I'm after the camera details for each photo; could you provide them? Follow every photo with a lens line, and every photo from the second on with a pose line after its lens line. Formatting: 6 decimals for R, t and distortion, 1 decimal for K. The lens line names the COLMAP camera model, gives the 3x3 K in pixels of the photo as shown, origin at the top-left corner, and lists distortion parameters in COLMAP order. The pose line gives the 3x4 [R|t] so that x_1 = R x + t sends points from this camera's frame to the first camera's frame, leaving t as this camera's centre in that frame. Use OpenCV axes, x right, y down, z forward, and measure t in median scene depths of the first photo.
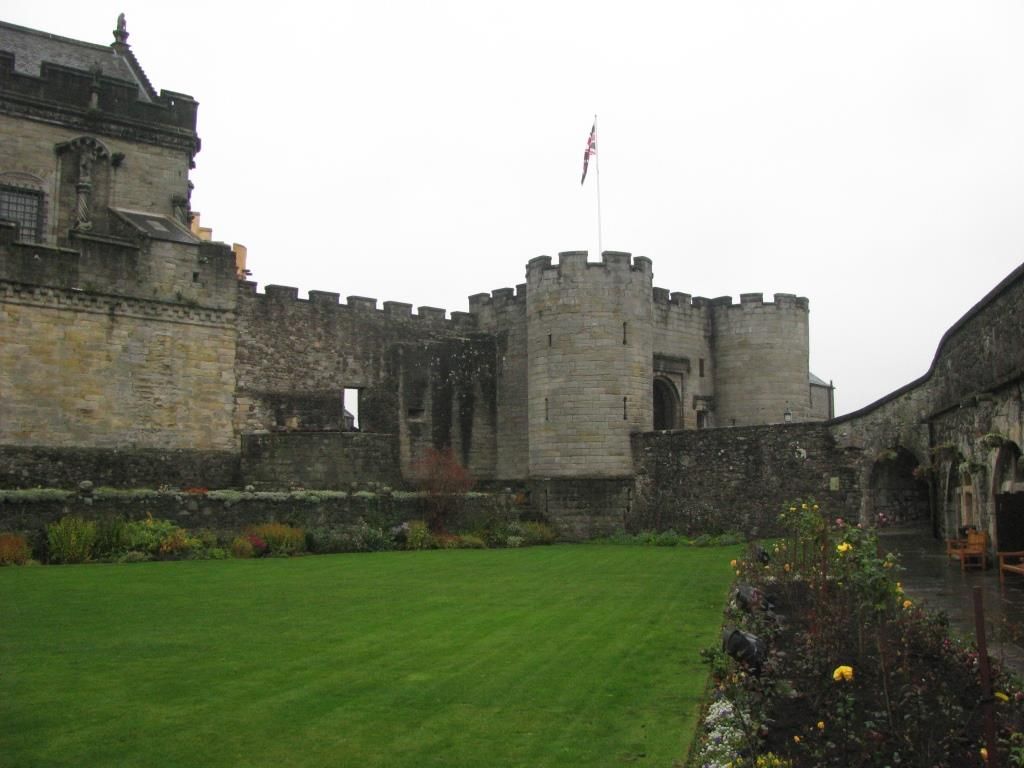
lens RADIAL K [[1068.6, 0, 512.0], [0, 1068.6, 384.0], [0, 0, 1]] dist [-0.194782, 0.241896]
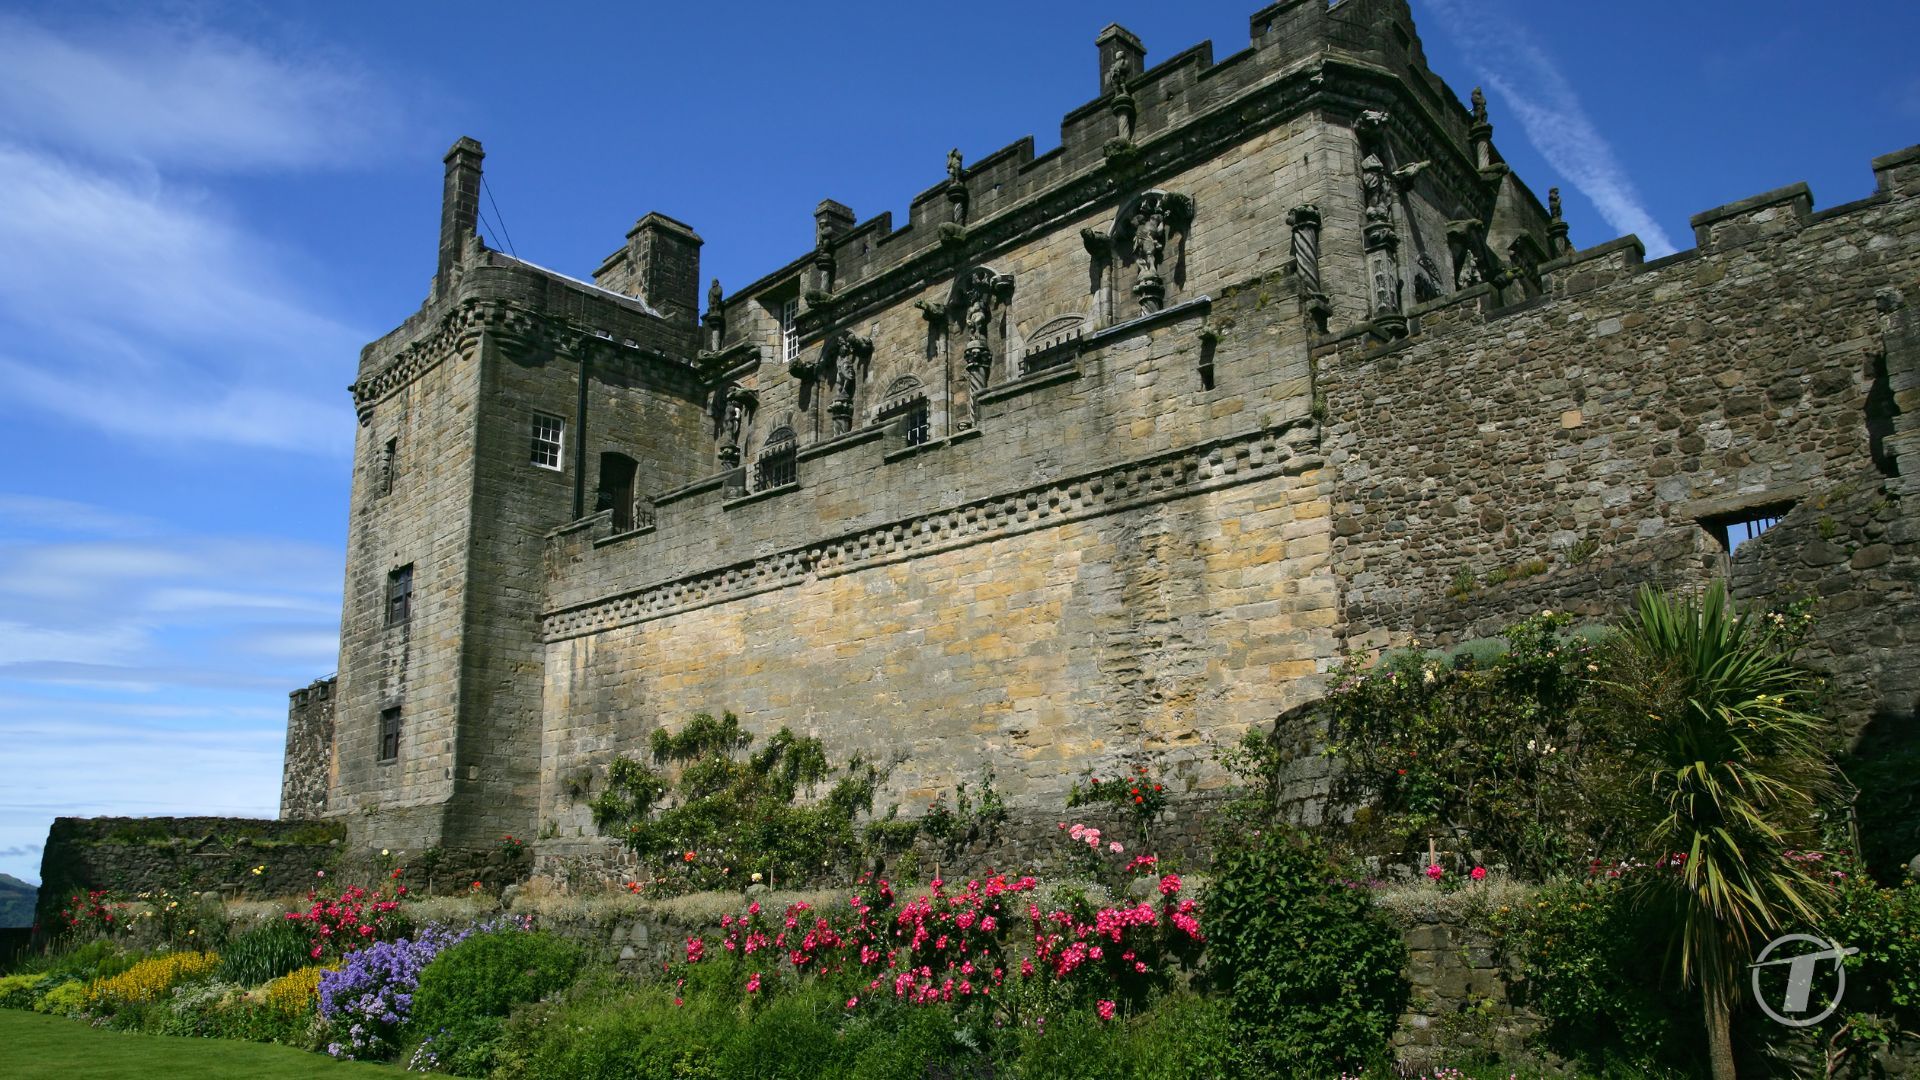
lens RADIAL K [[1408.5, 0, 918.1], [0, 1408.5, 559.1], [0, 0, 1]] dist [-0.035657, 0.000187]
pose [[0.036602, -0.234533, -0.971419, 0.222894], [0.113255, 0.966781, -0.229146, 0.083080], [0.992892, -0.101630, 0.061948, 0.822844]]
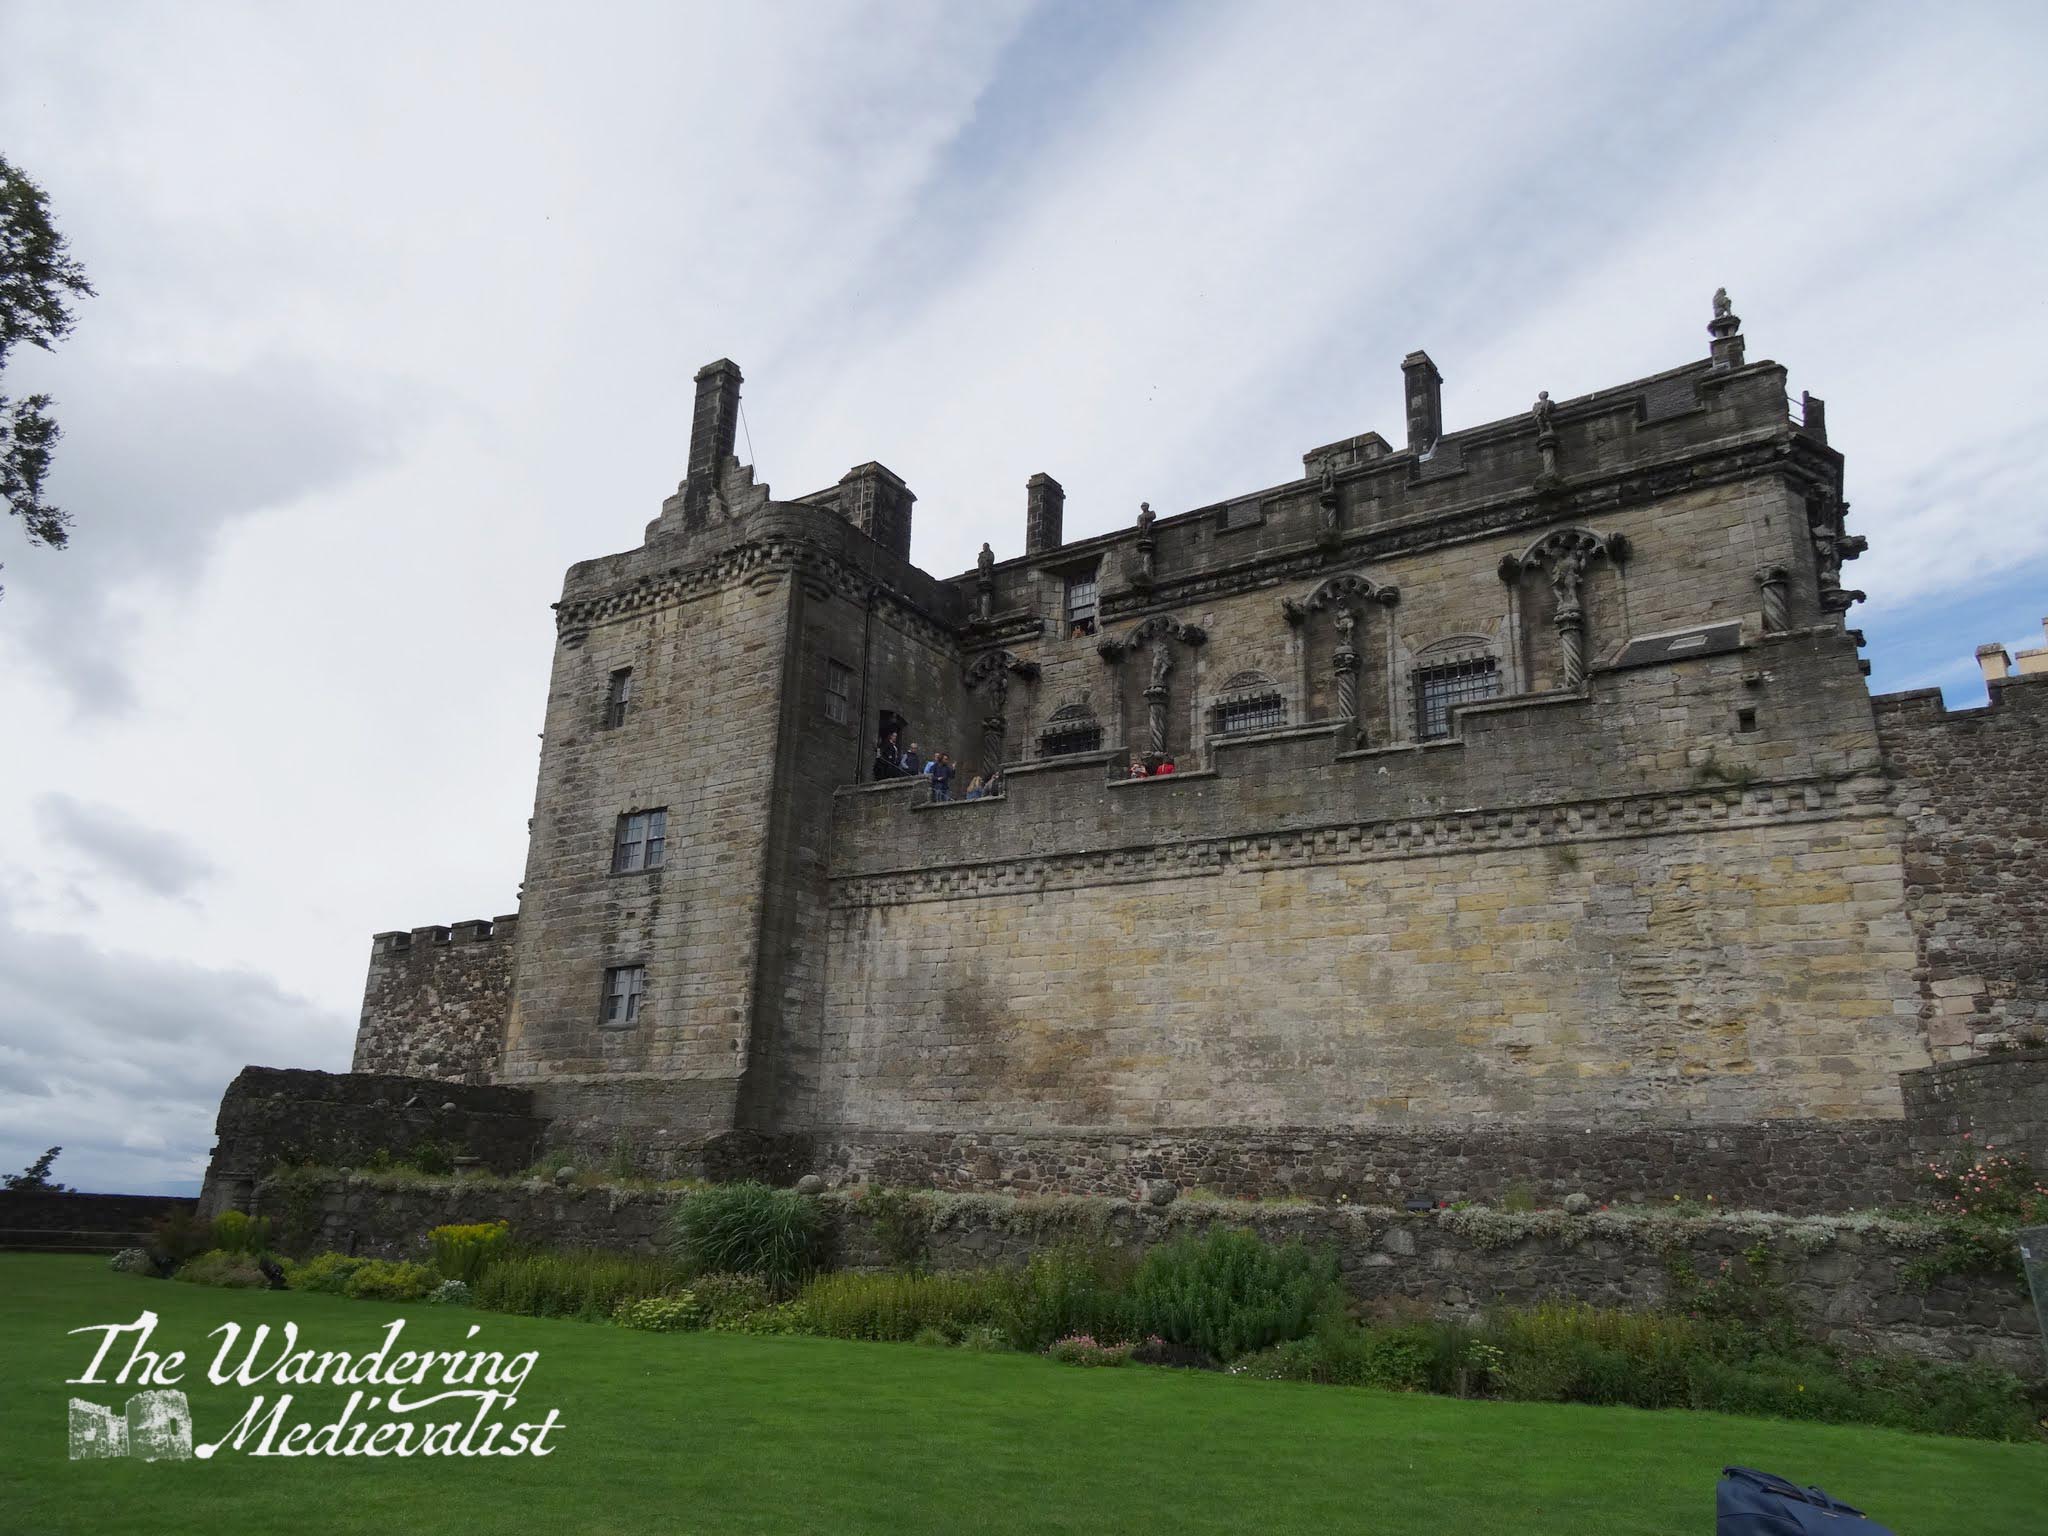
lens RADIAL K [[1461.3, 0, 1024.0], [0, 1461.3, 768.0], [0, 0, 1]] dist [0.000172, 0.007266]
pose [[0.268158, -0.276068, -0.922972, 0.174563], [0.066685, 0.961082, -0.268093, 0.060506], [0.961064, 0.010343, 0.276132, 0.525764]]
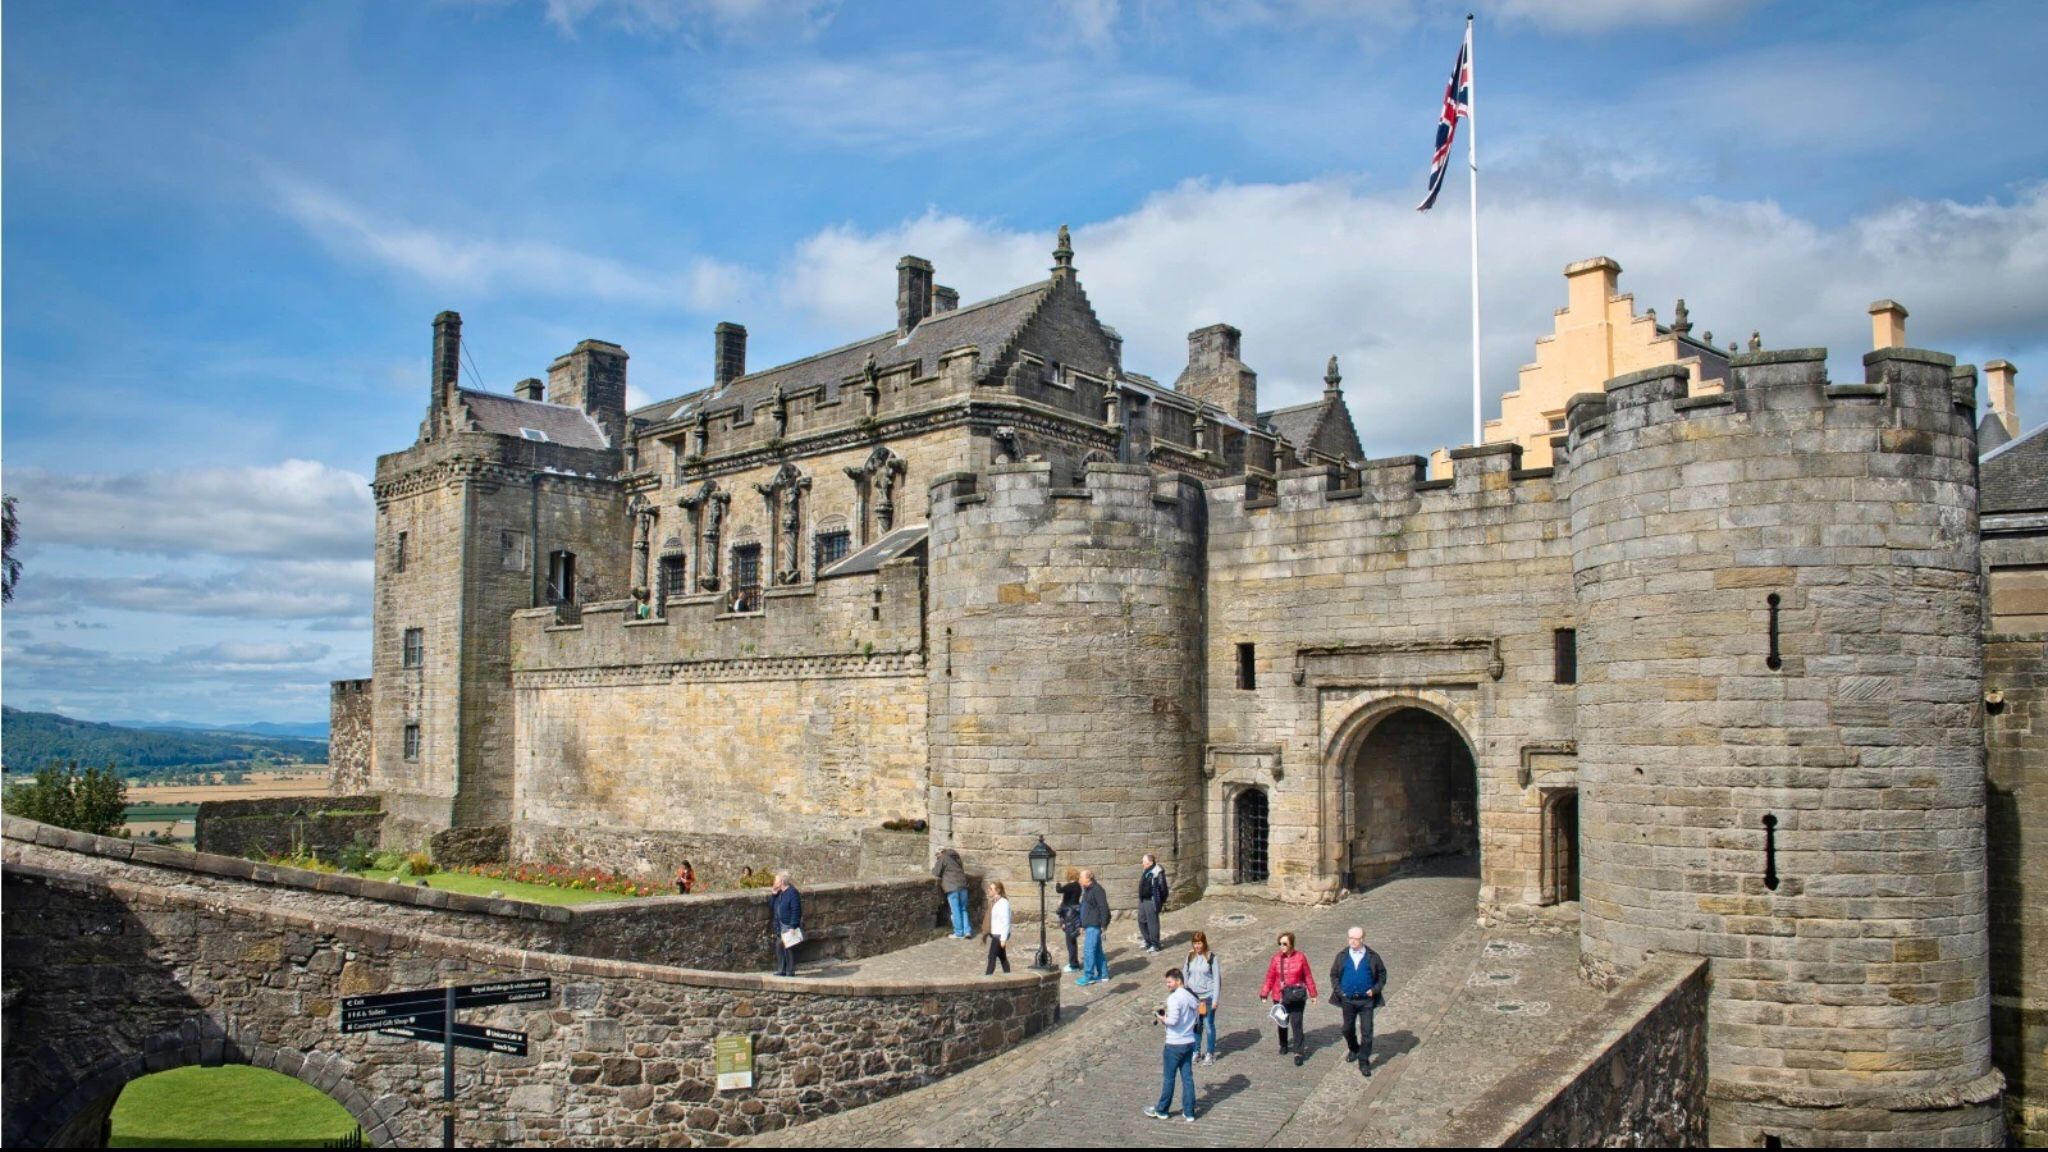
lens RADIAL K [[1485.1, 0, 1025.2], [0, 1485.1, 634.7], [0, 0, 1]] dist [-0.092634, 0.007311]
pose [[0.100647, -0.064458, -0.992832, 0.749992], [0.102112, 0.993299, -0.054136, -0.017466], [0.989668, -0.095932, 0.106554, 0.967714]]
